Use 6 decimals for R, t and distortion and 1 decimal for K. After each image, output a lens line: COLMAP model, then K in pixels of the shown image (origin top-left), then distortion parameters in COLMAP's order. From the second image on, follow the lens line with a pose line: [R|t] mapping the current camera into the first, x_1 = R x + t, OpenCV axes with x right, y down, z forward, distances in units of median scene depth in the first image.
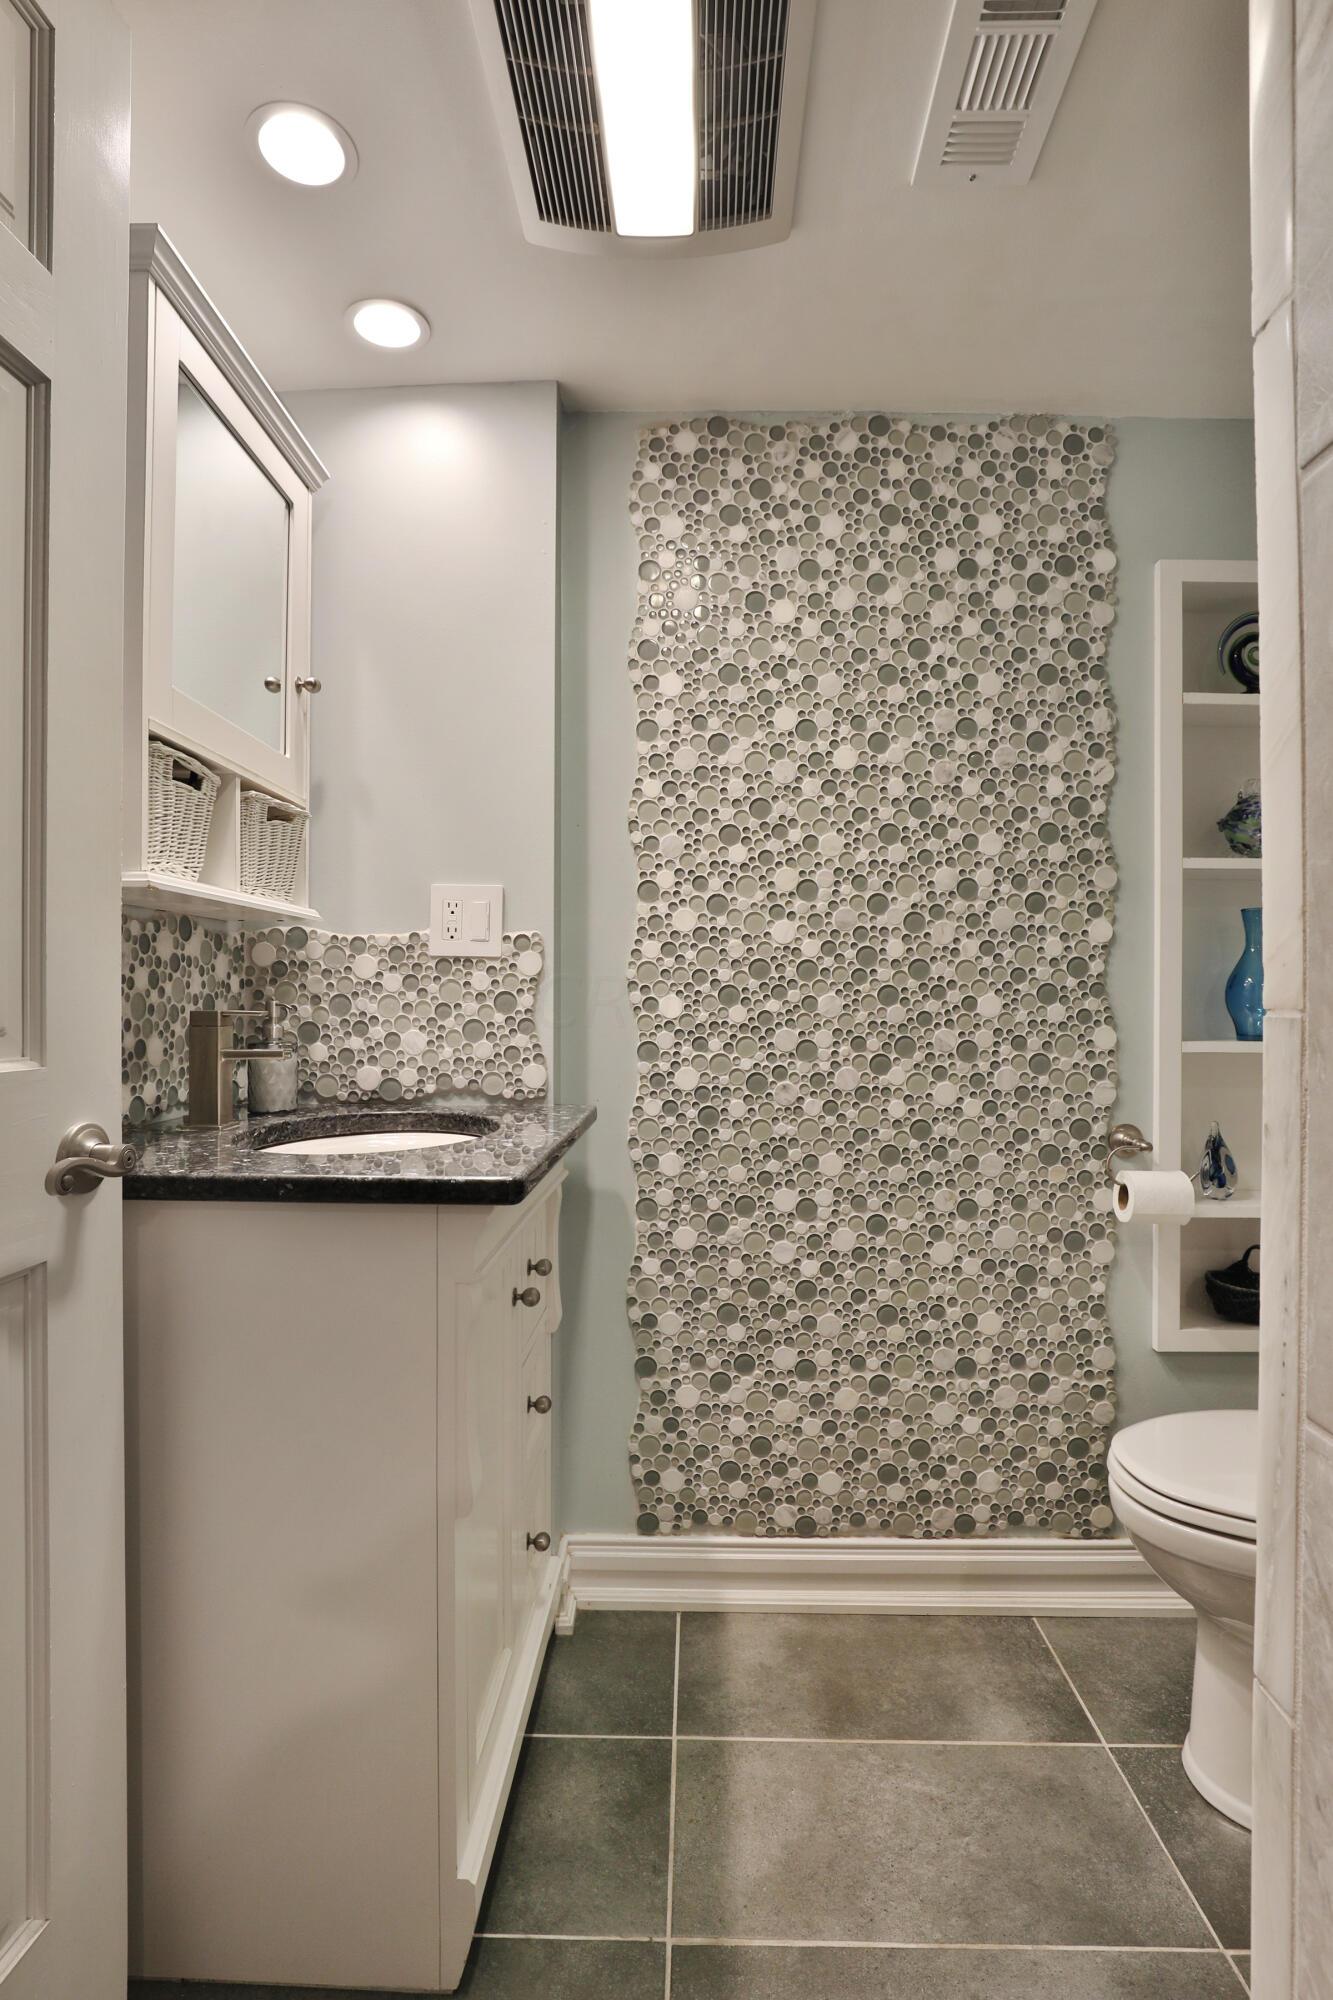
lens RADIAL K [[964.4, 0, 669.8], [0, 964.4, 998.9], [0, 0, 1]] dist [-0.015640, 0.001370]
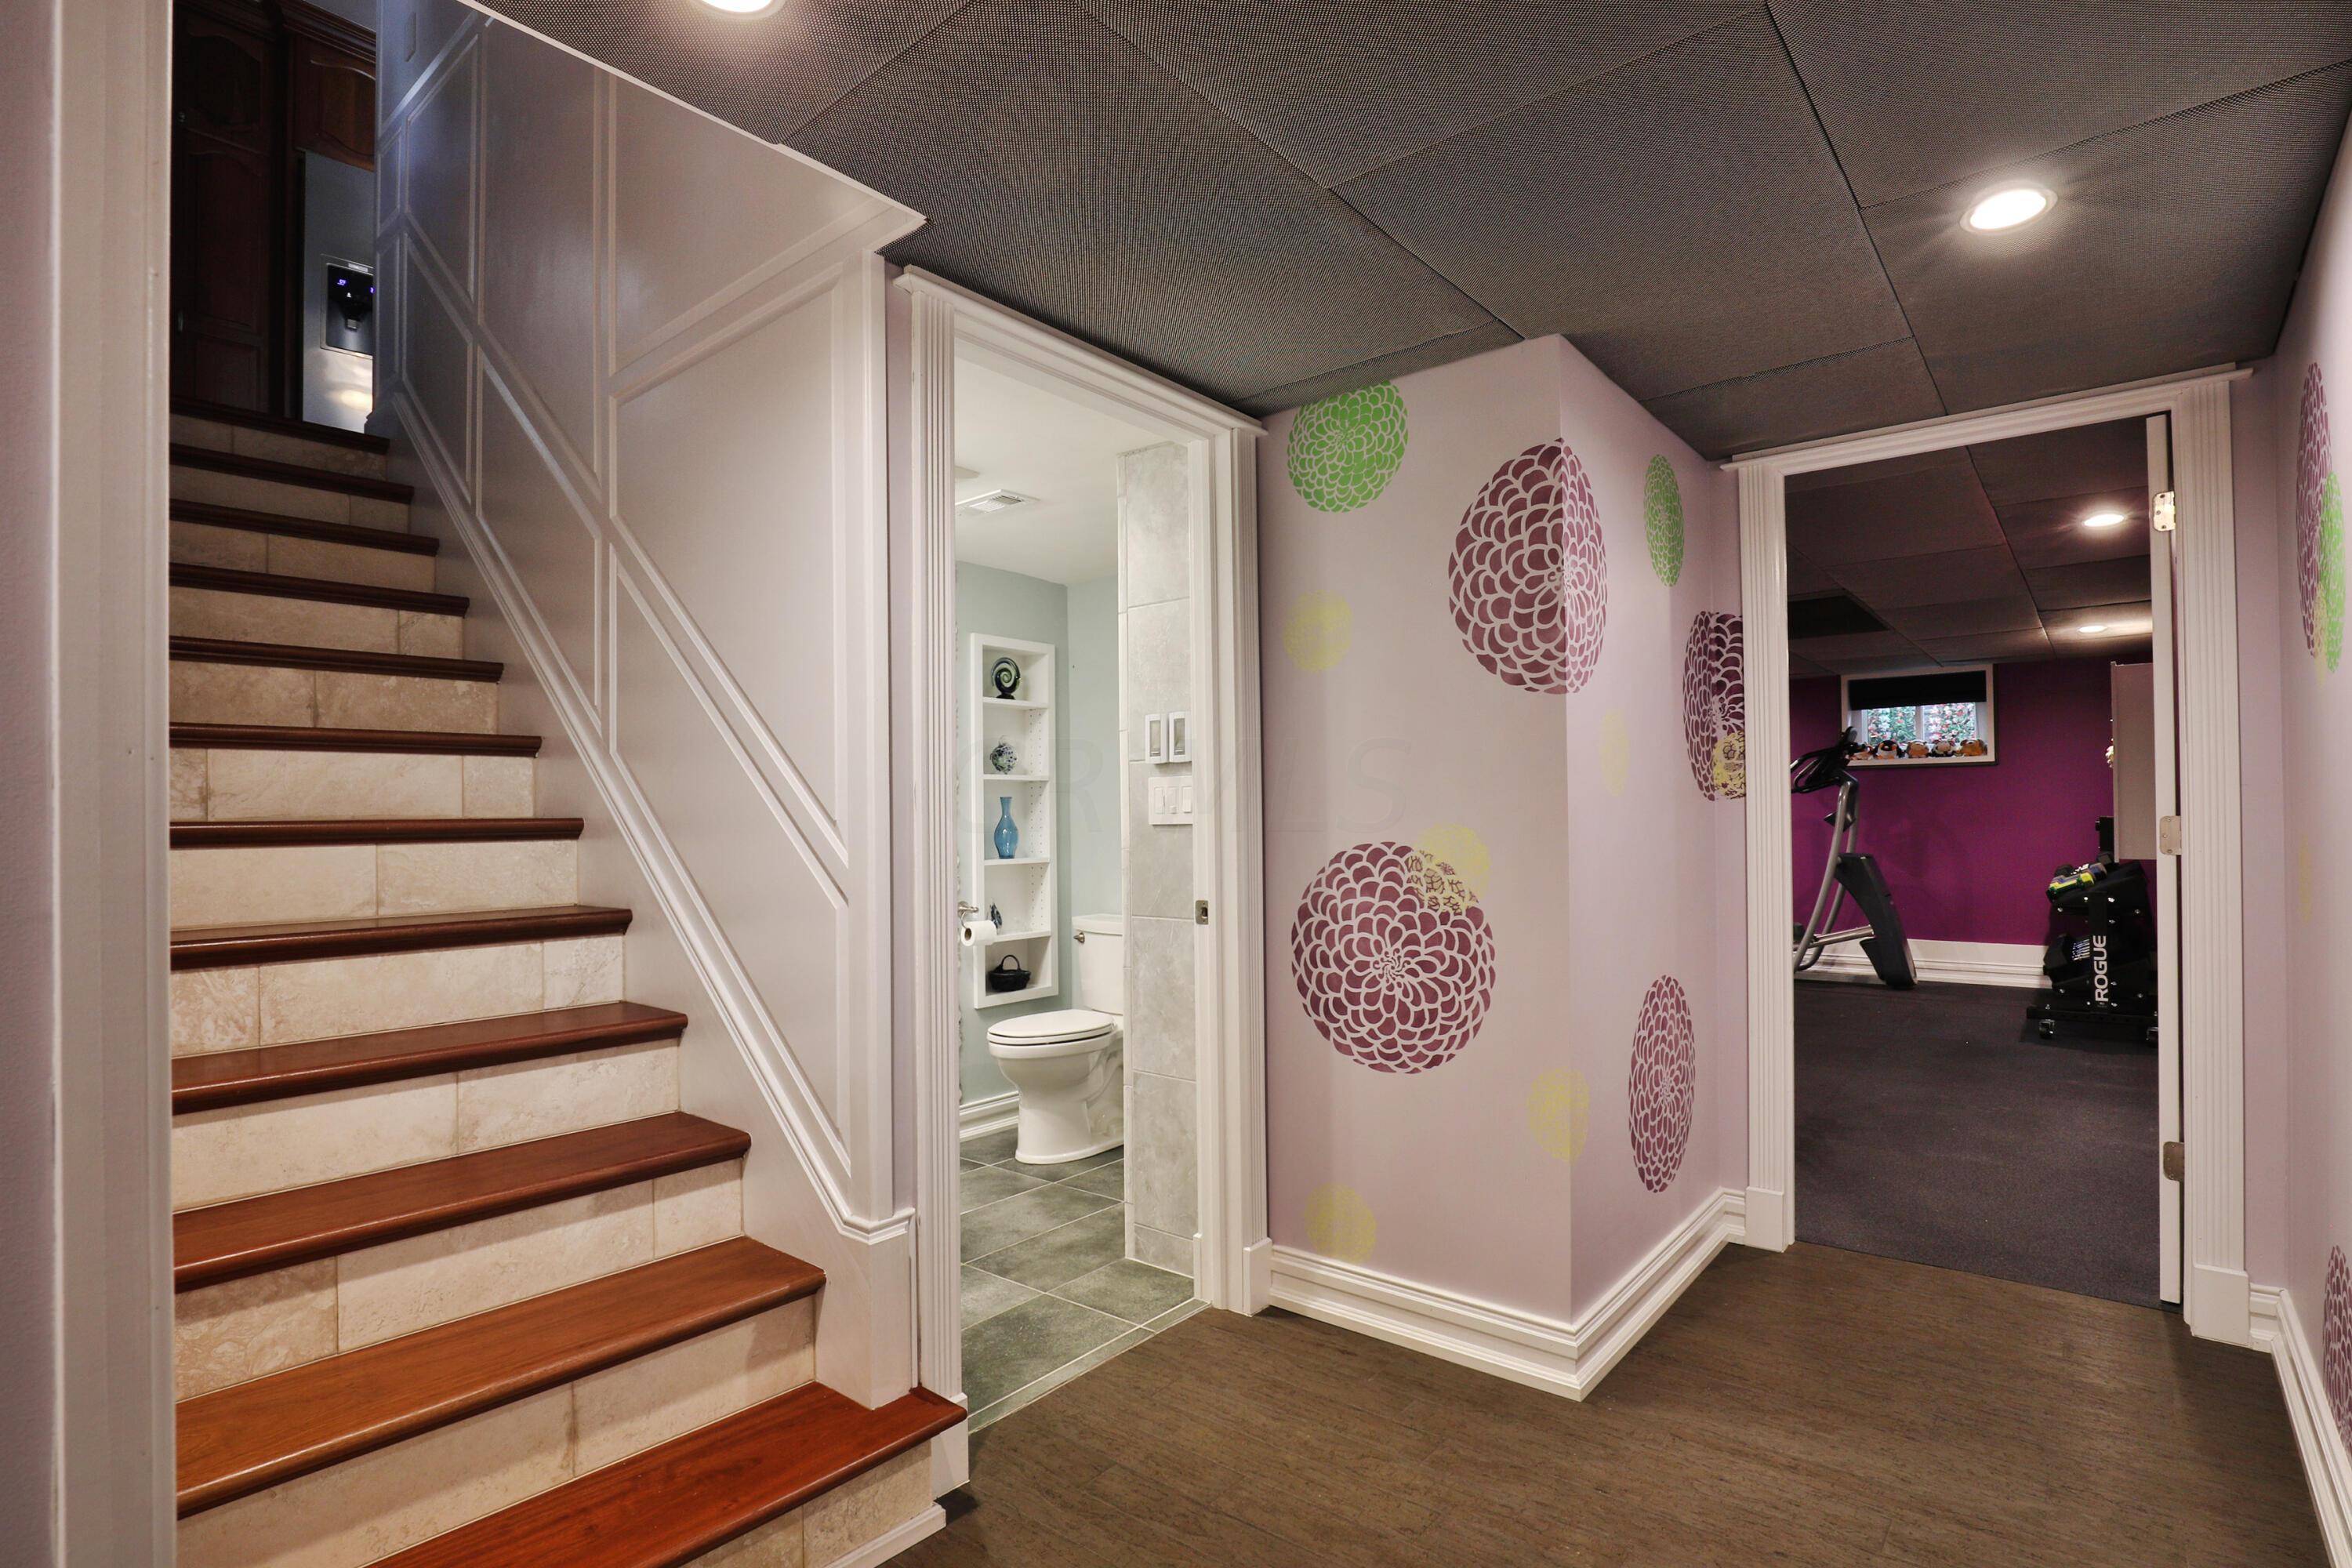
lens RADIAL K [[1134.1, 0, 1173.1], [0, 1134.1, 804.6], [0, 0, 1]] dist [-0.015640, 0.001370]
pose [[0.614242, 0.003323, 0.789111, -1.196897], [0.020537, 0.999585, -0.020195, -0.018881], [-0.788851, 0.028610, 0.613919, -0.881076]]
